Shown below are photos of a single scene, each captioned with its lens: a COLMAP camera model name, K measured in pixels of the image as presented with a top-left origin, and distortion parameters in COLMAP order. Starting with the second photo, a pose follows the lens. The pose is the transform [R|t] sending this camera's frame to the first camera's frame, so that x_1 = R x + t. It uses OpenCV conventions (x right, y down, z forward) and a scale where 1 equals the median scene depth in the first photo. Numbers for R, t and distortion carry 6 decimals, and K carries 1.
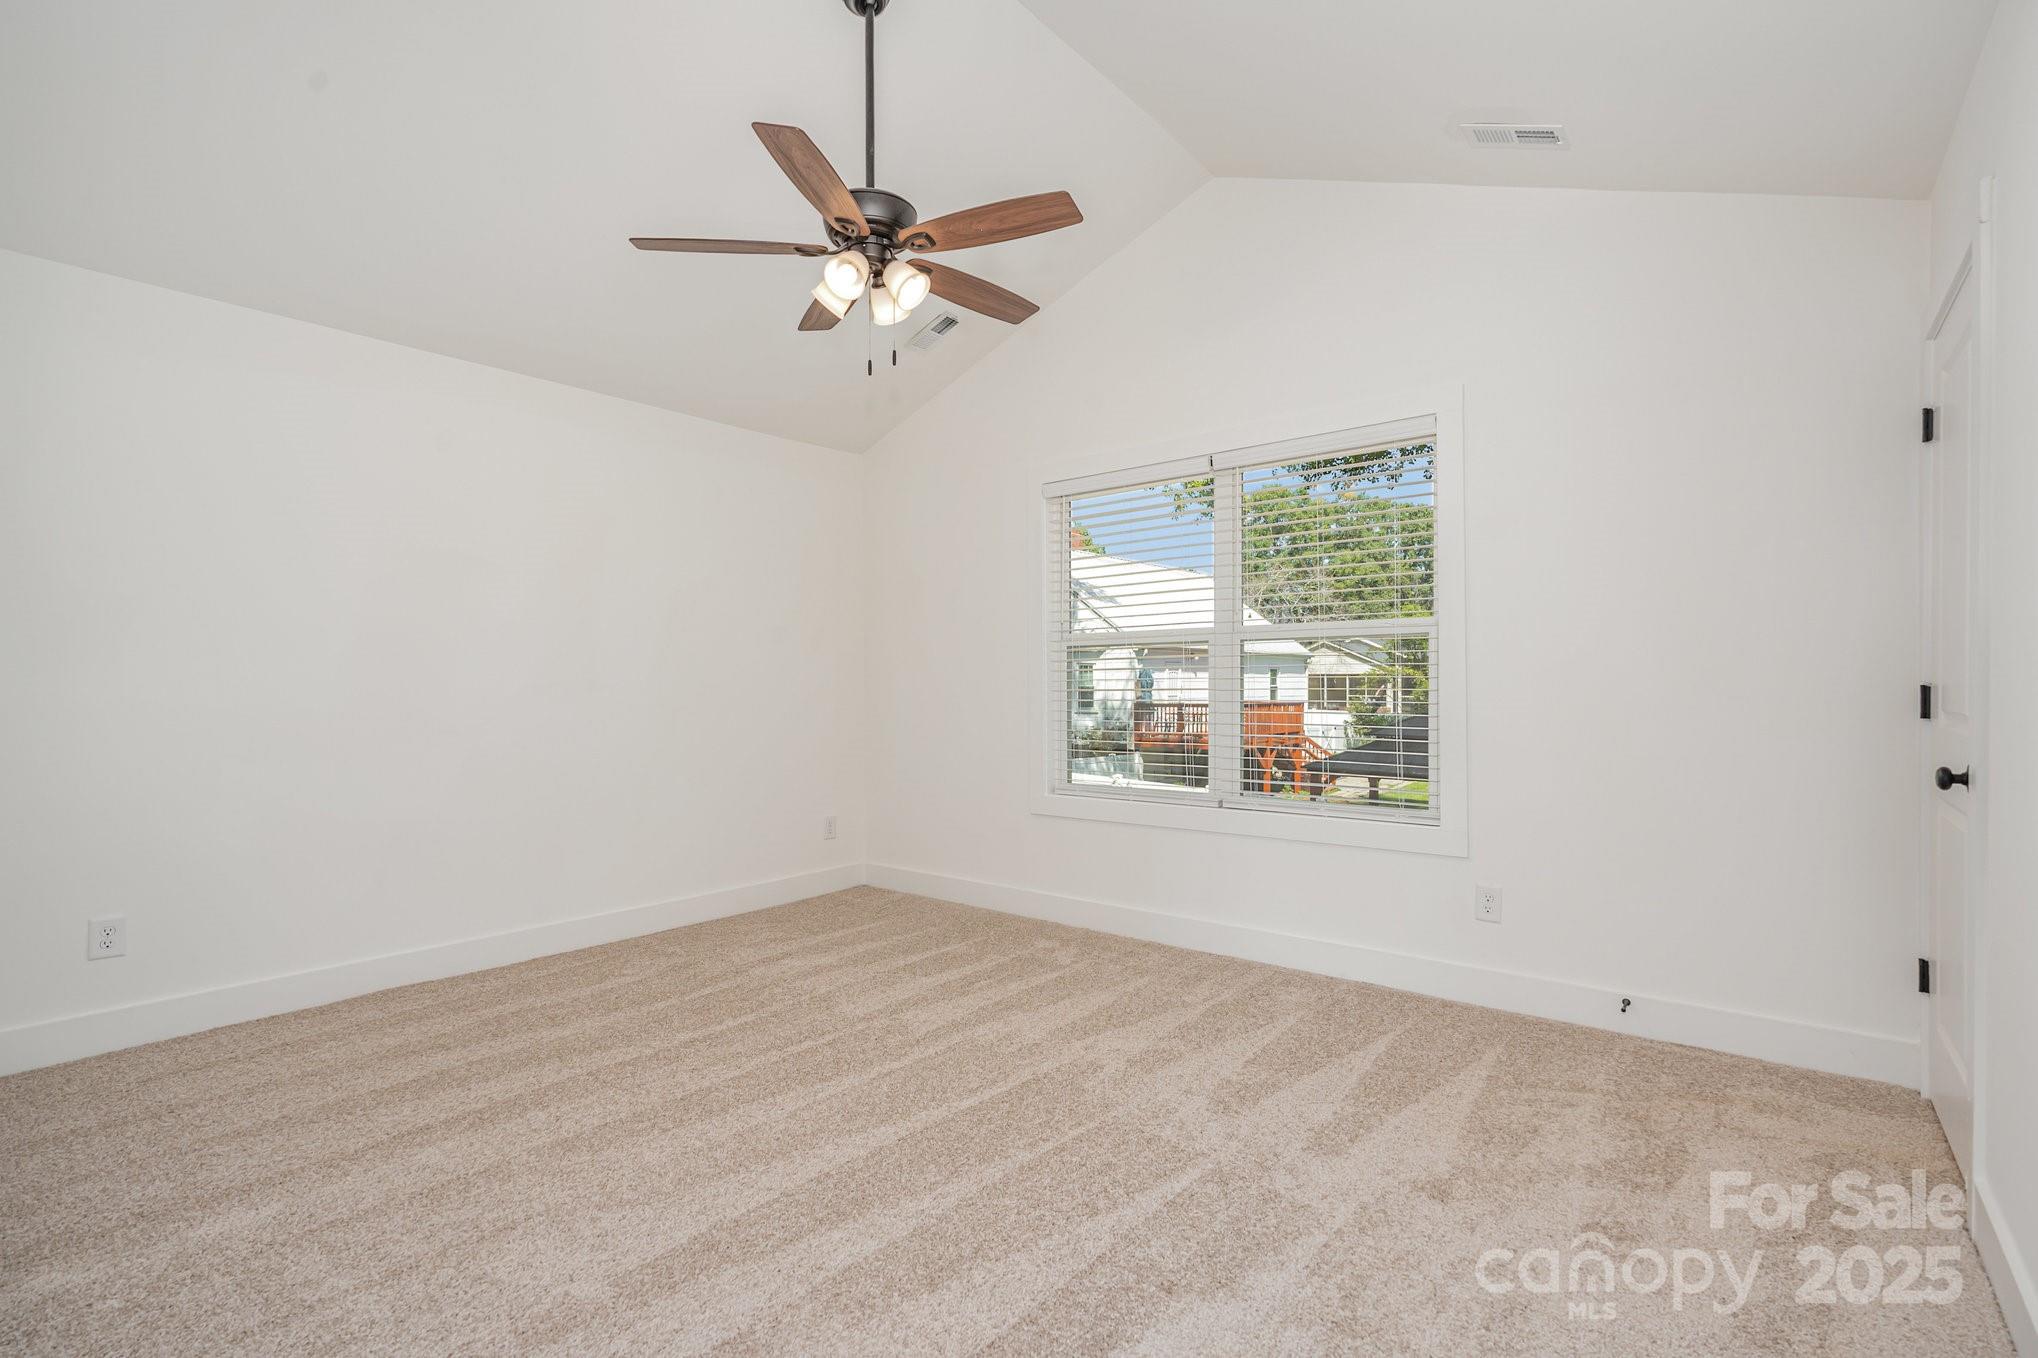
lens RADIAL K [[930.9, 0, 1019.0], [0, 930.9, 679.0], [0, 0, 1]] dist [0.001284, 0.000327]
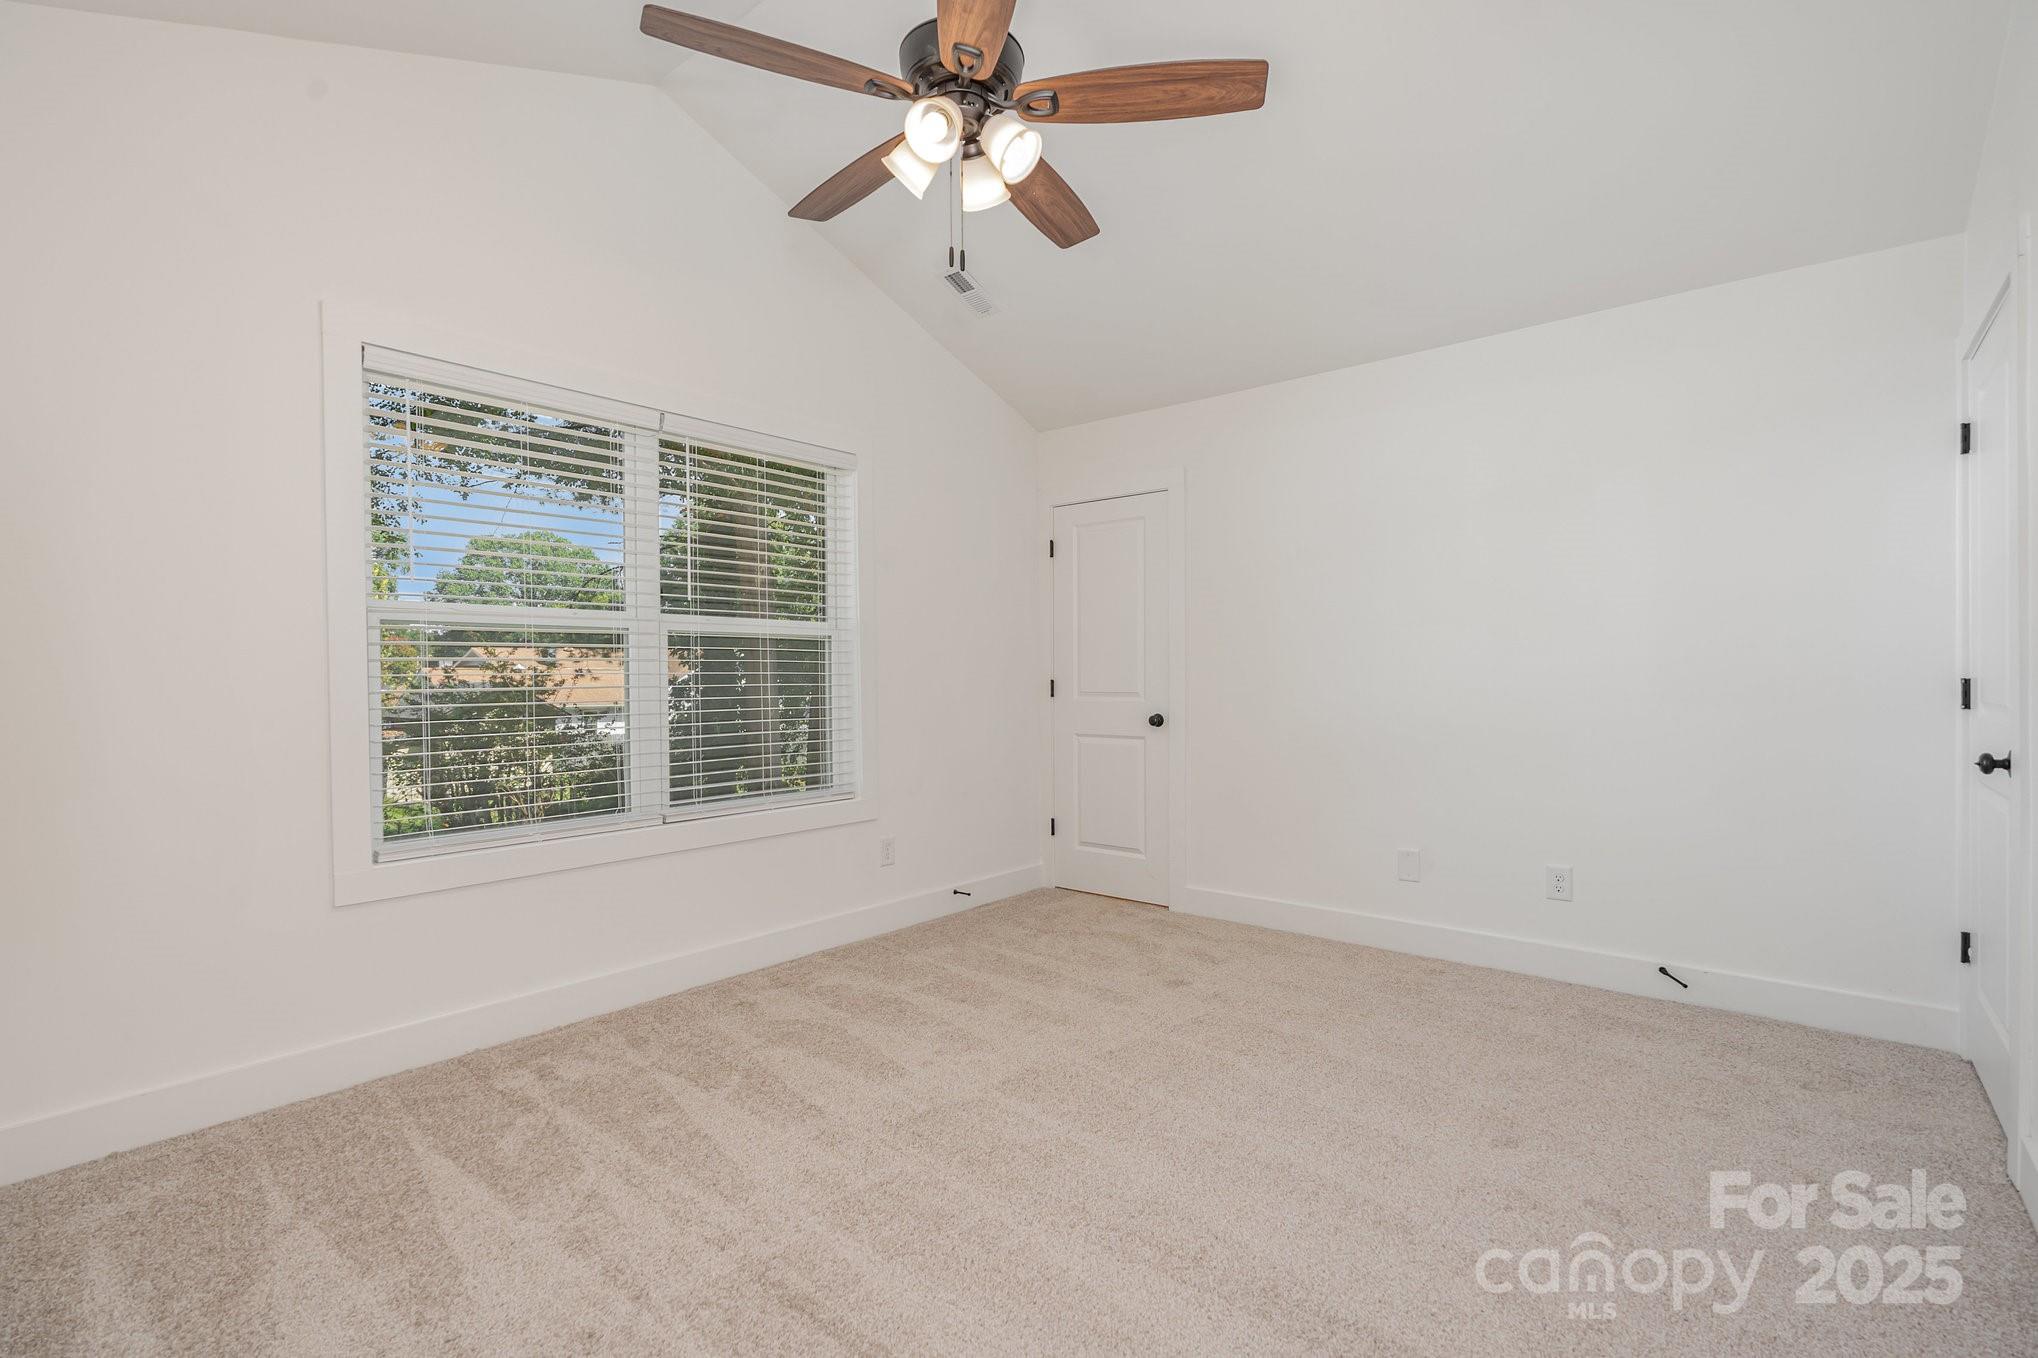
lens RADIAL K [[930.9, 0, 1019.0], [0, 930.9, 679.0], [0, 0, 1]] dist [0.001284, 0.000327]
pose [[0.022818, -0.000252, 0.999740, -0.846668], [0.000541, 1.000000, 0.000240, 0.004549], [-0.999739, 0.000535, 0.022818, 0.863536]]
